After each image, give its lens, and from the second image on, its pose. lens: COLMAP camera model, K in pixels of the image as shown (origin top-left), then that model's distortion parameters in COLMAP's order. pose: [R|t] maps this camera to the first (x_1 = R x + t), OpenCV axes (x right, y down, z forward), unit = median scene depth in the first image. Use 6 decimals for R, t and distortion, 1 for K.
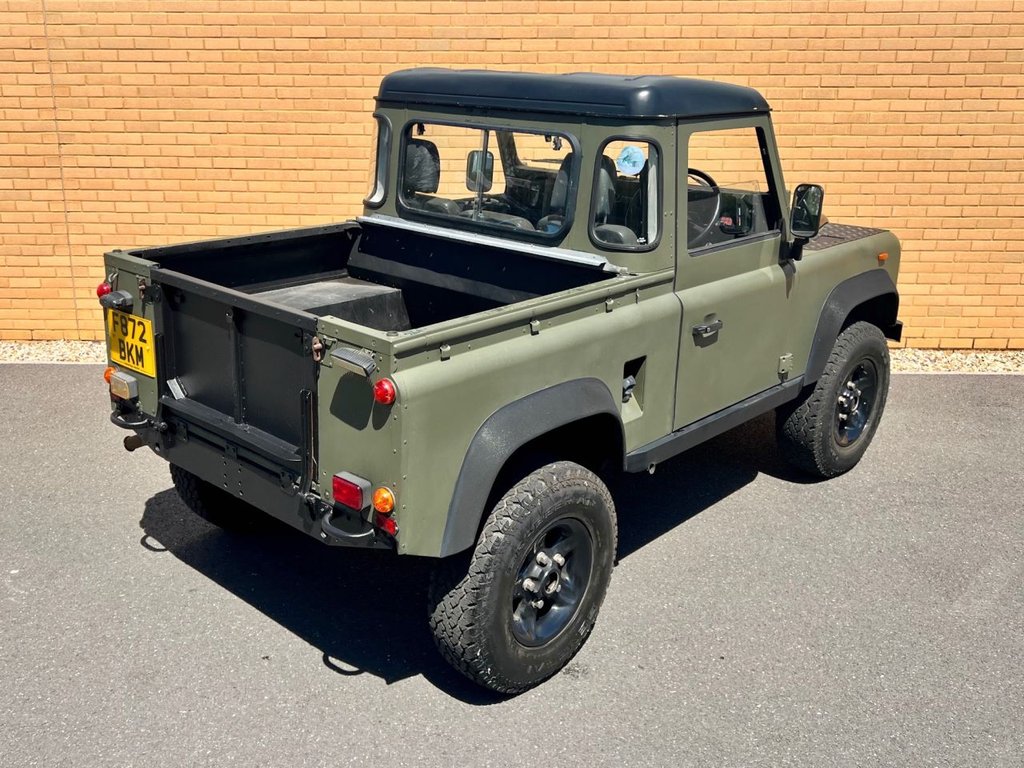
lens RADIAL K [[998.8, 0, 439.6], [0, 998.8, 357.4], [0, 0, 1]] dist [0.023990, -0.023921]
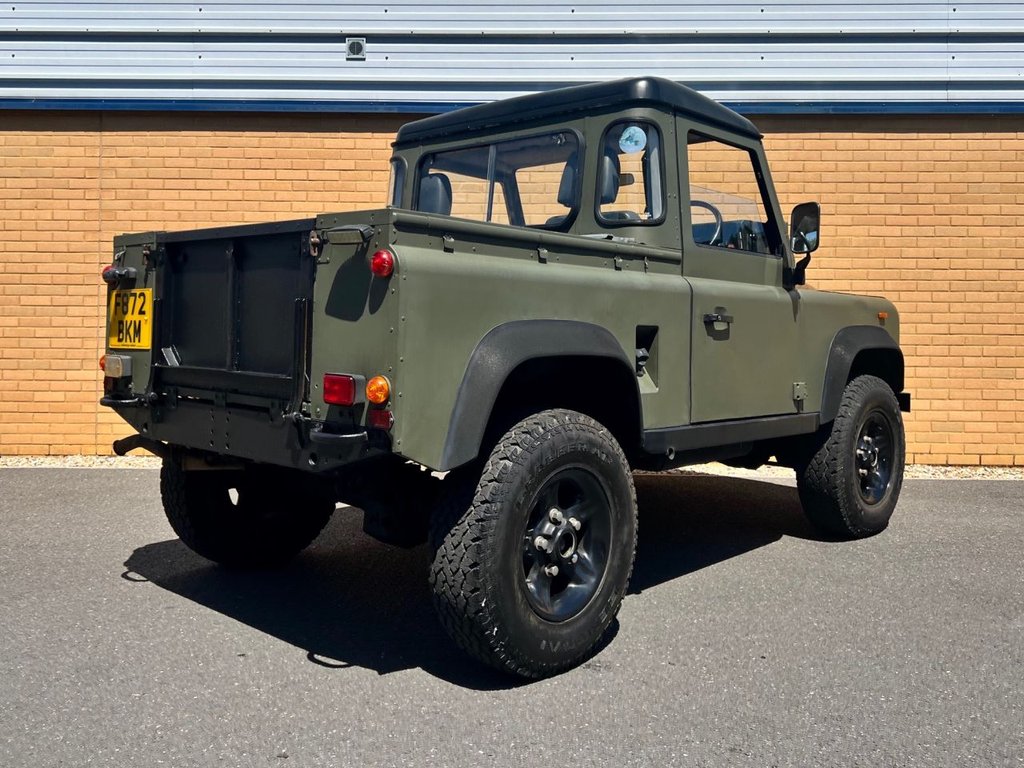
lens RADIAL K [[919.3, 0, 477.9], [0, 919.3, 319.8], [0, 0, 1]] dist [0.013238, 0.004903]
pose [[0.999863, 0.008568, 0.014141, 0.017369], [-0.003878, 0.952934, -0.303153, 0.257116], [-0.016073, 0.303057, 0.952837, 0.140760]]
